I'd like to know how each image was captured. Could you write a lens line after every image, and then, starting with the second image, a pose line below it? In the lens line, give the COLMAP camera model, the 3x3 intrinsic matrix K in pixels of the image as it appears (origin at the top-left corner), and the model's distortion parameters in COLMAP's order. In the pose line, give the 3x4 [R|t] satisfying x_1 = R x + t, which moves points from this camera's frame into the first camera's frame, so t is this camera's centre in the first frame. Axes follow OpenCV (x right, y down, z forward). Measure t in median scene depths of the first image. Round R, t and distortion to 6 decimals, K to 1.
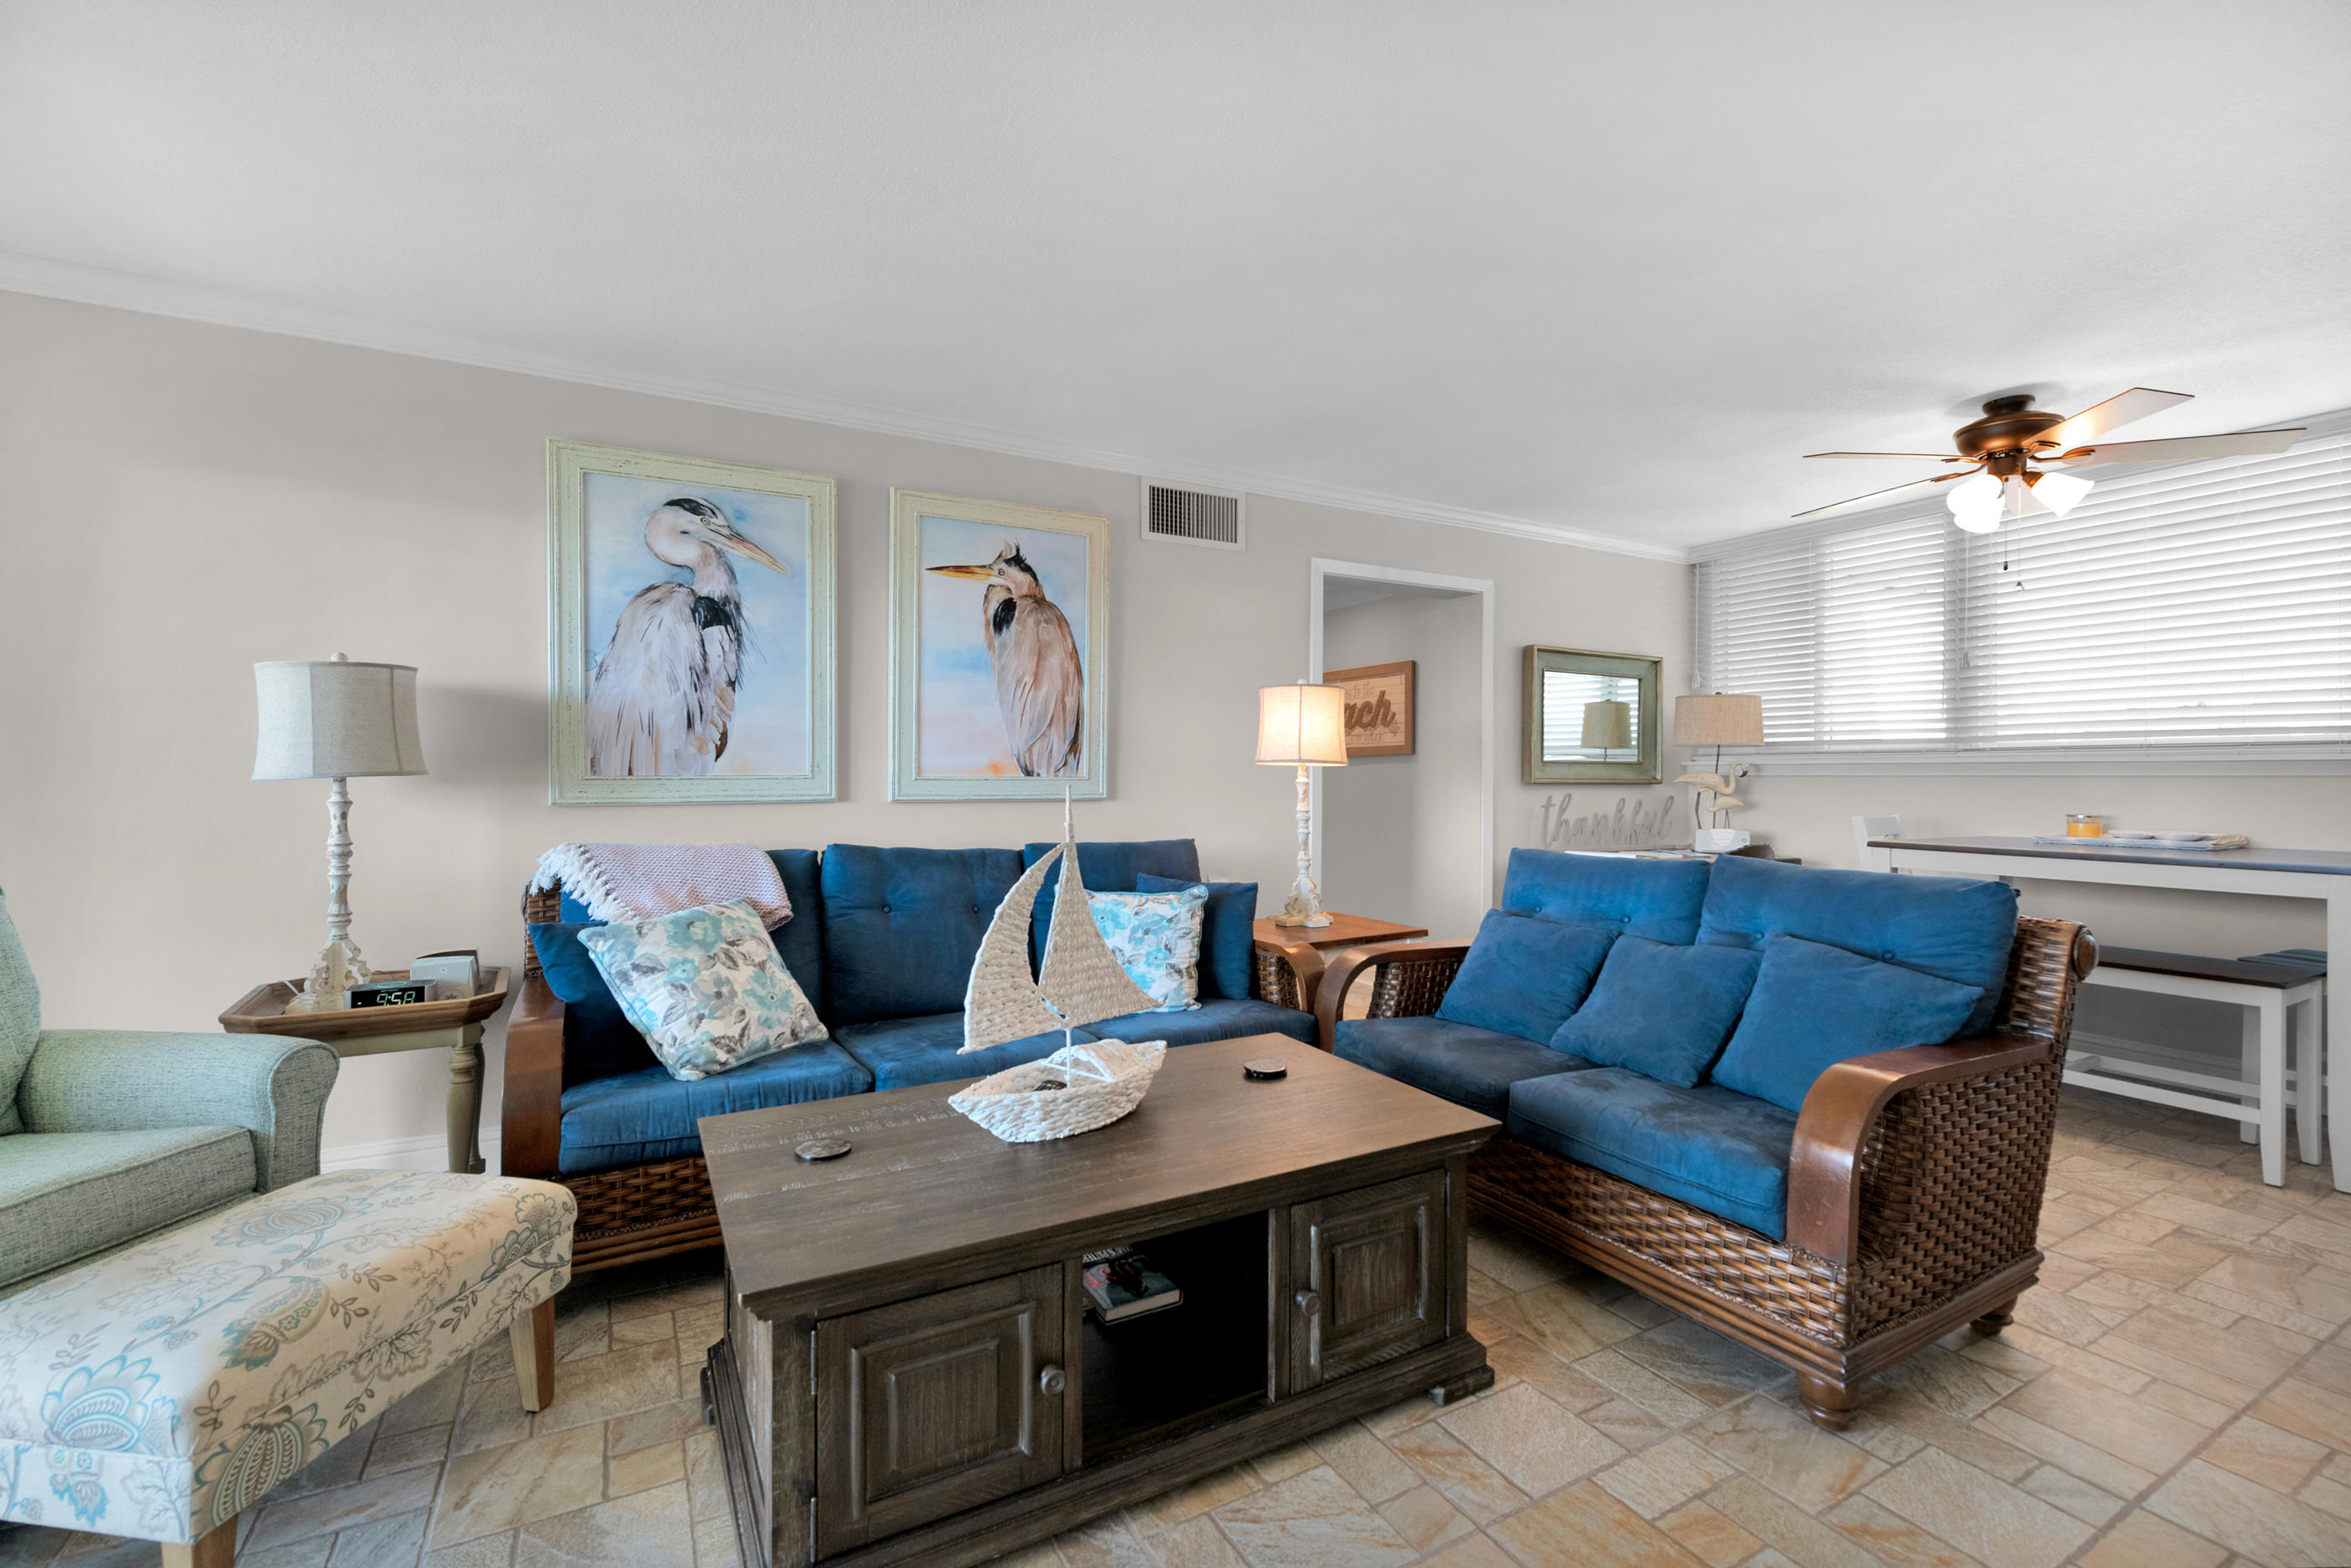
lens RADIAL K [[972.2, 0, 1255.1], [0, 972.2, 771.6], [0, 0, 1]] dist [0.005993, -0.004075]
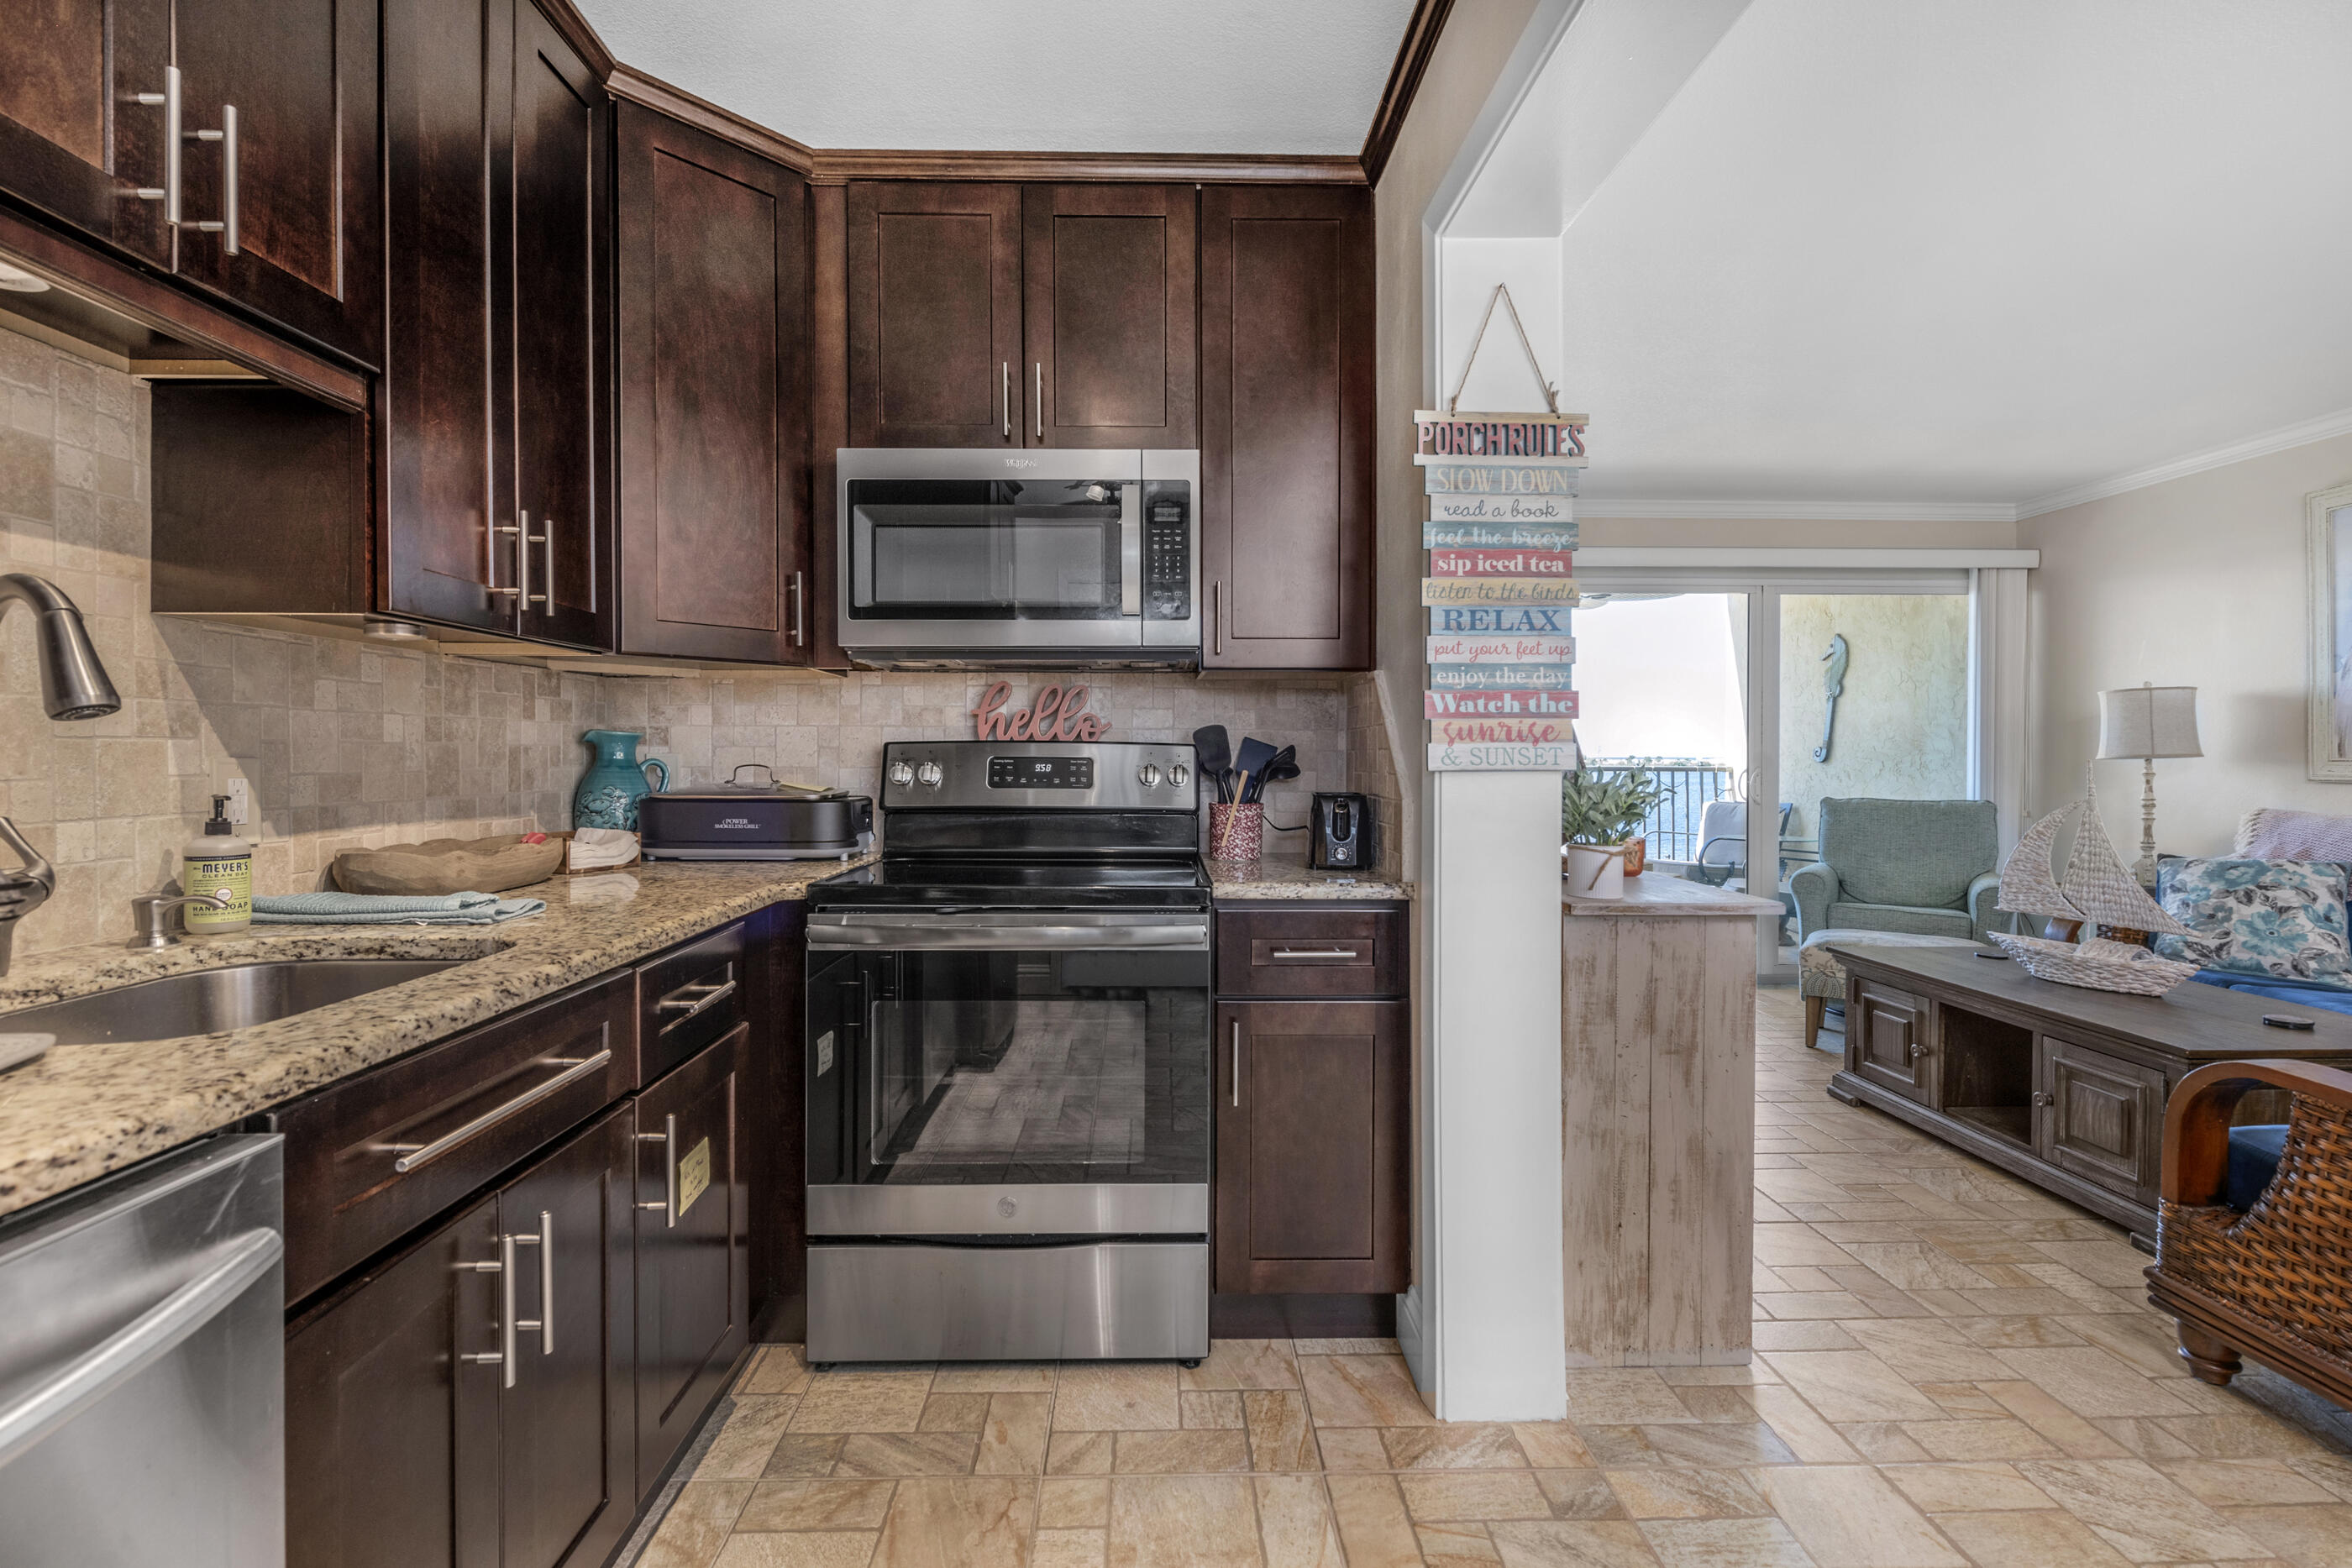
lens RADIAL K [[1095.5, 0, 1149.5], [0, 1095.5, 767.8], [0, 0, 1]] dist [0.003547, -0.001031]
pose [[-0.475119, 0.007435, -0.879890, 1.109882], [-0.000385, 0.999962, 0.008657, 0.005270], [0.879921, 0.004452, -0.475098, 0.310219]]
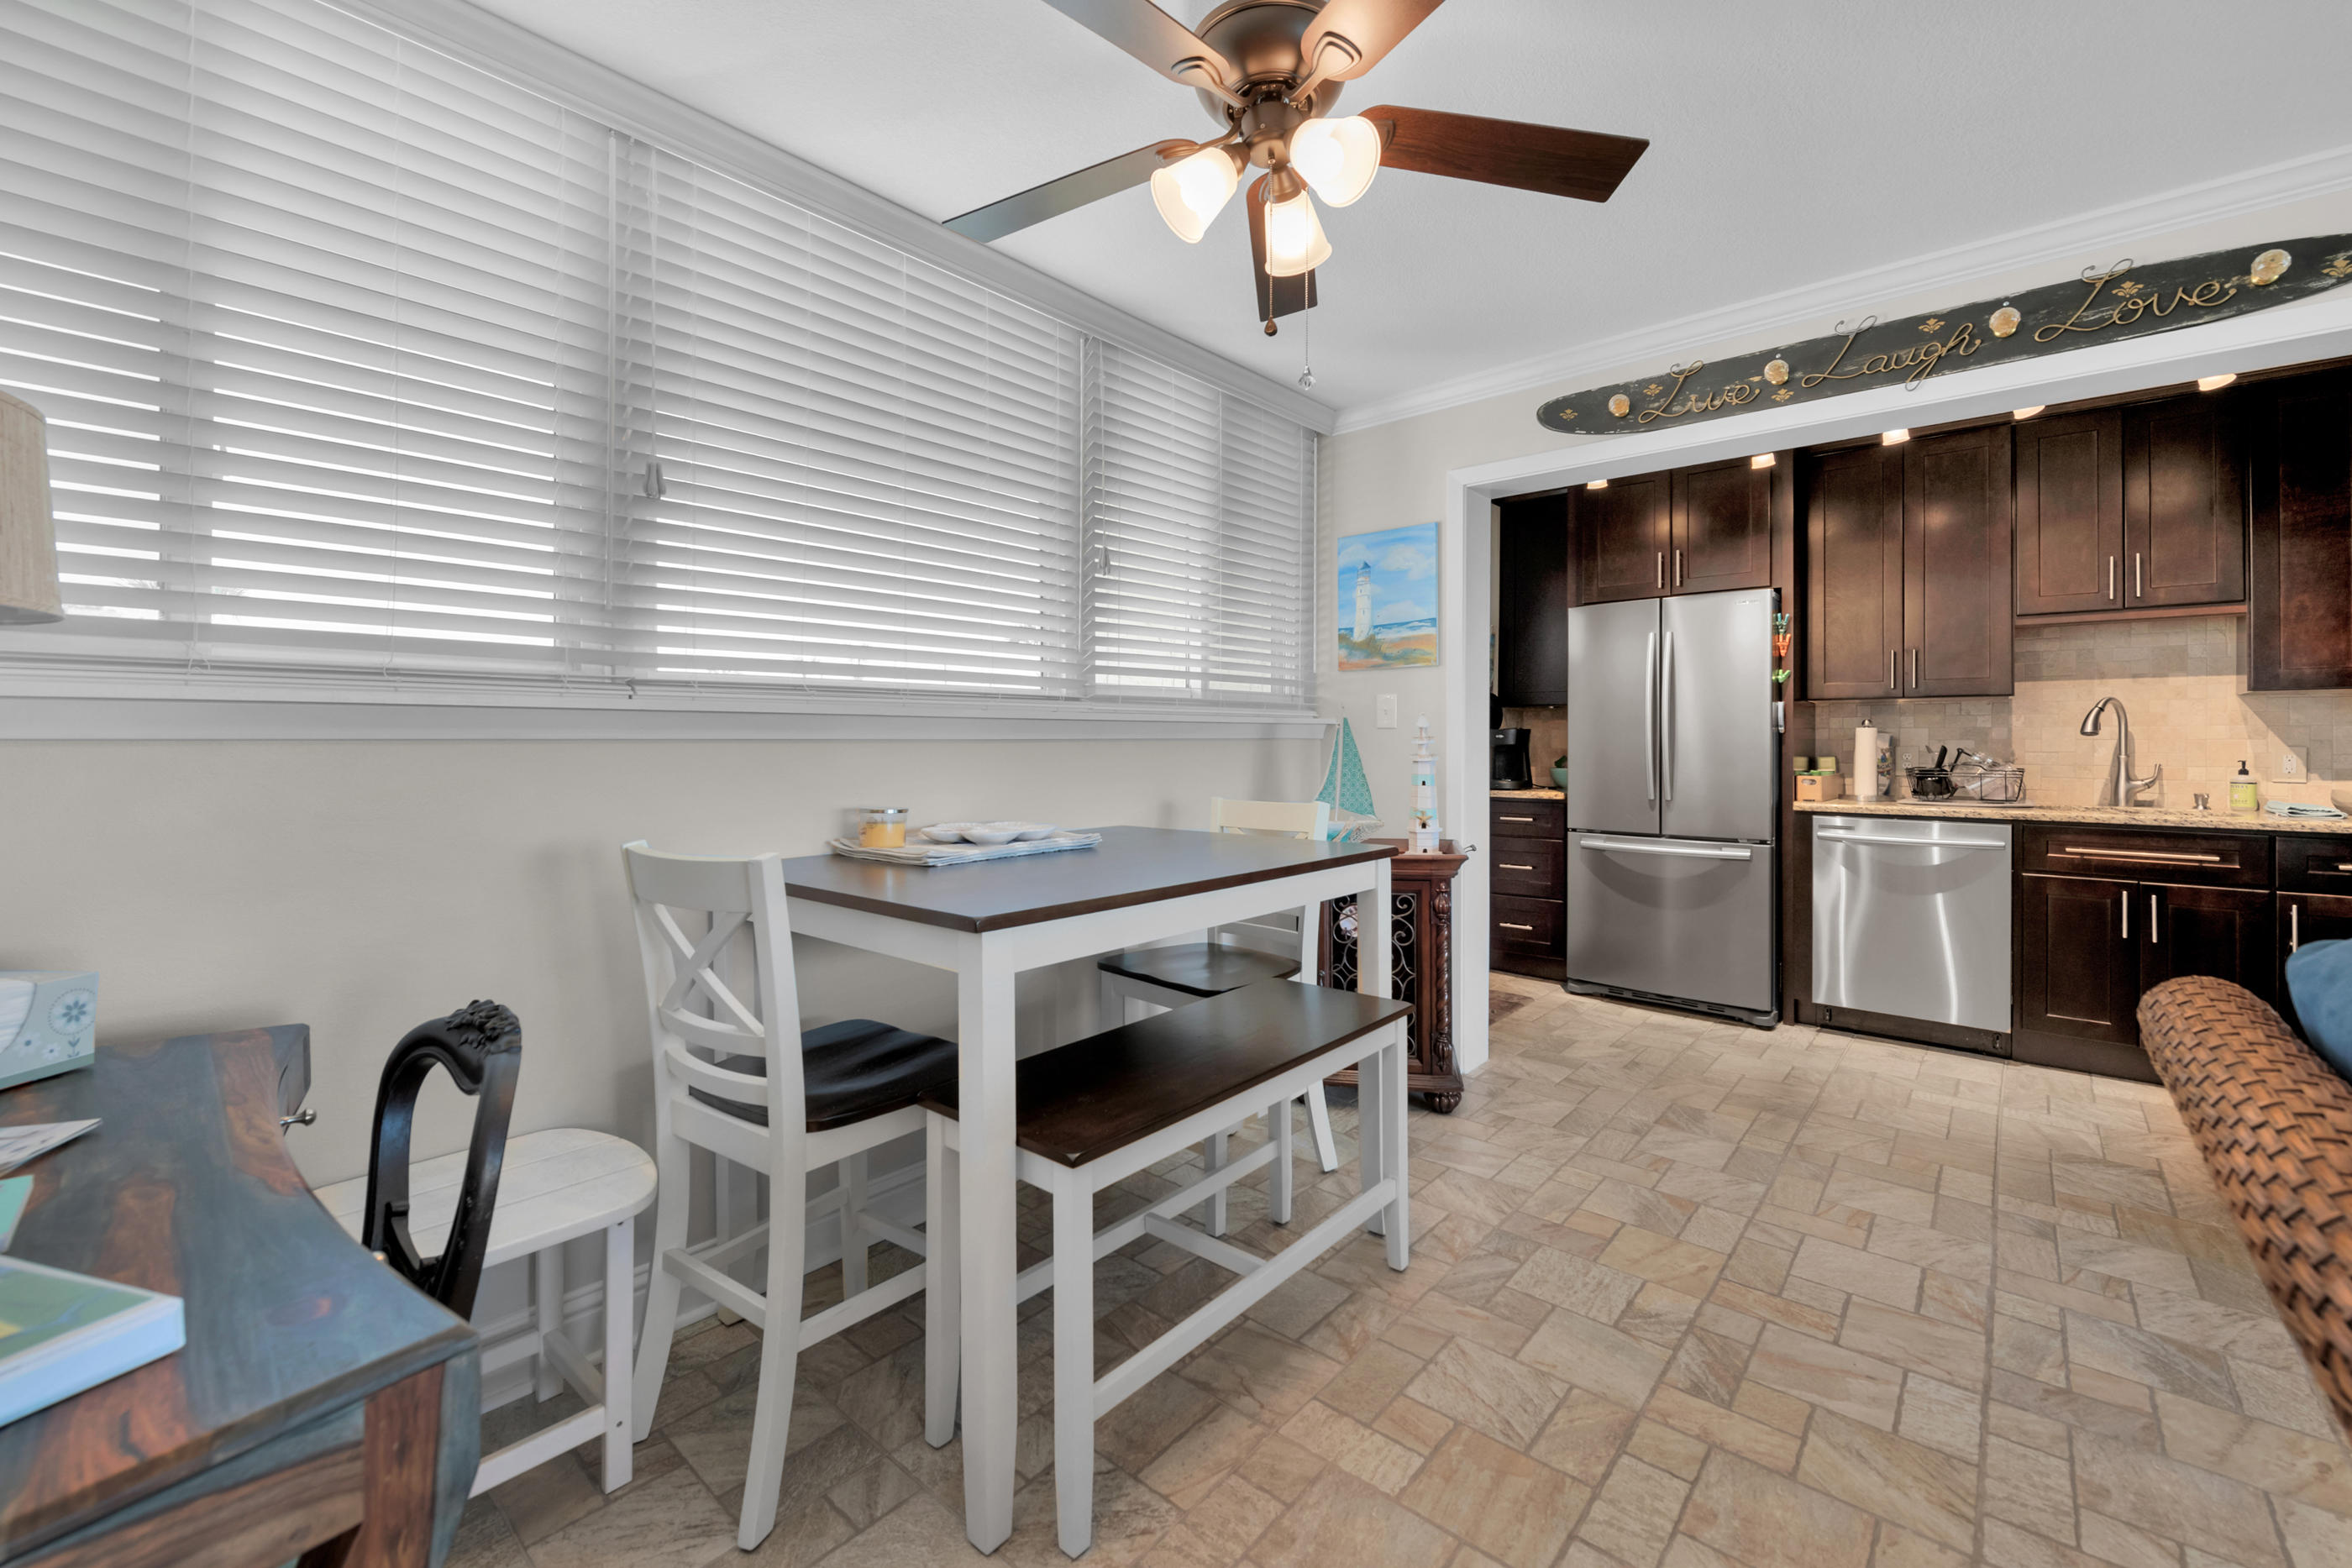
lens RADIAL K [[972.6, 0, 1175.3], [0, 972.6, 737.2], [0, 0, 1]] dist [0.005993, -0.004075]
pose [[-0.322243, 0.000787, 0.946657, 0.275638], [-0.006260, 0.999976, -0.002963, 0.005596], [-0.946636, -0.006881, -0.322230, 1.208479]]
